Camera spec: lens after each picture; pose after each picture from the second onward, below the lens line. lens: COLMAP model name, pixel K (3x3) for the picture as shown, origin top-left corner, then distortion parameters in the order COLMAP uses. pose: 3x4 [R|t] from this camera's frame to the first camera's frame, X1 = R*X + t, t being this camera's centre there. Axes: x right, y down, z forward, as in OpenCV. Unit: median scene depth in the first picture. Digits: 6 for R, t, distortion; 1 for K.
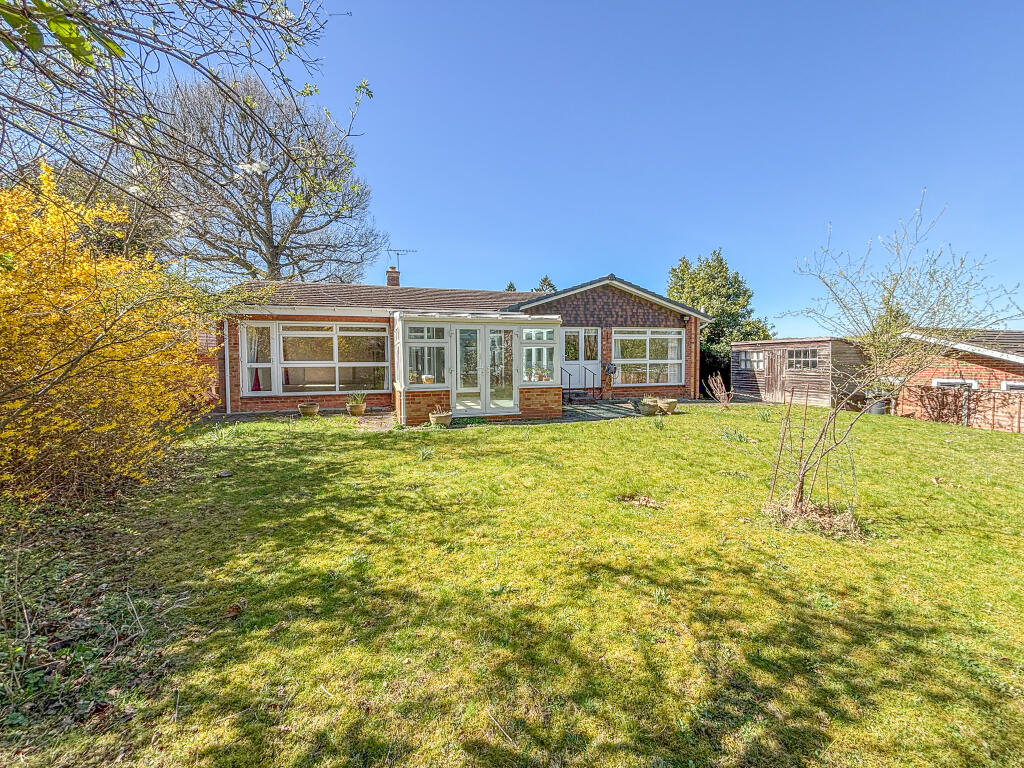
lens RADIAL K [[414.7, 0, 514.7], [0, 414.7, 379.4], [0, 0, 1]] dist [0.003037, -0.000017]
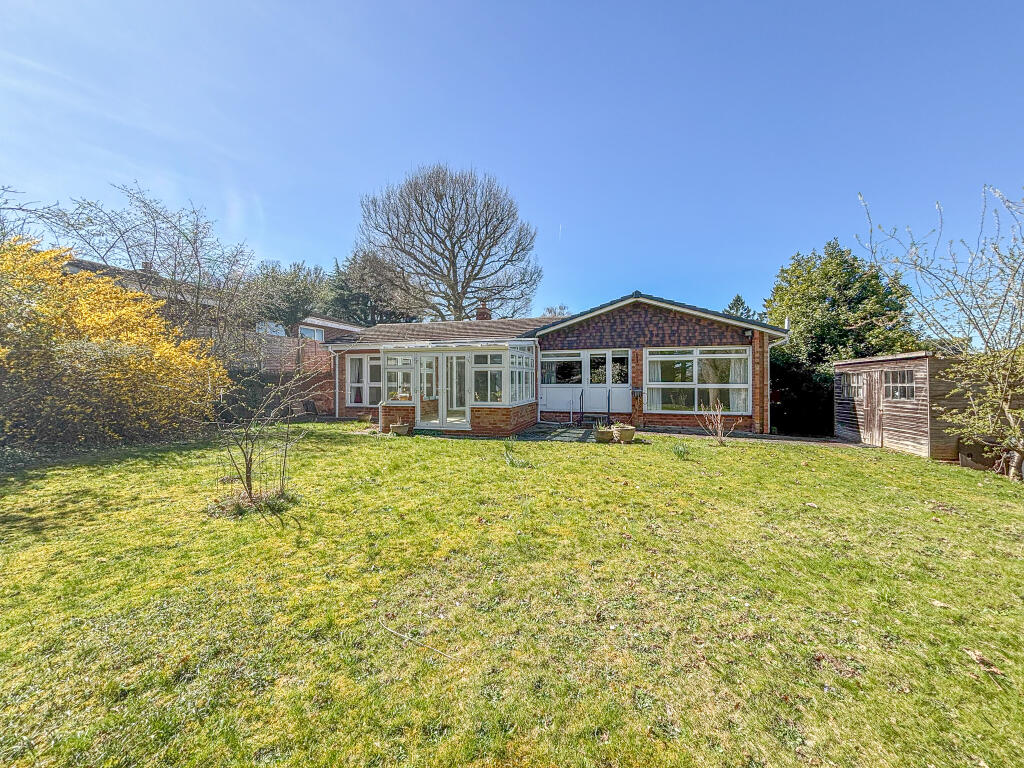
lens RADIAL K [[414.7, 0, 518.5], [0, 414.7, 385.8], [0, 0, 1]] dist [0.003037, -0.000017]
pose [[0.843936, 0.010981, -0.536331, 0.491599], [-0.032825, 0.998974, -0.031199, -0.004111], [0.535439, 0.043935, 0.843431, 0.079162]]
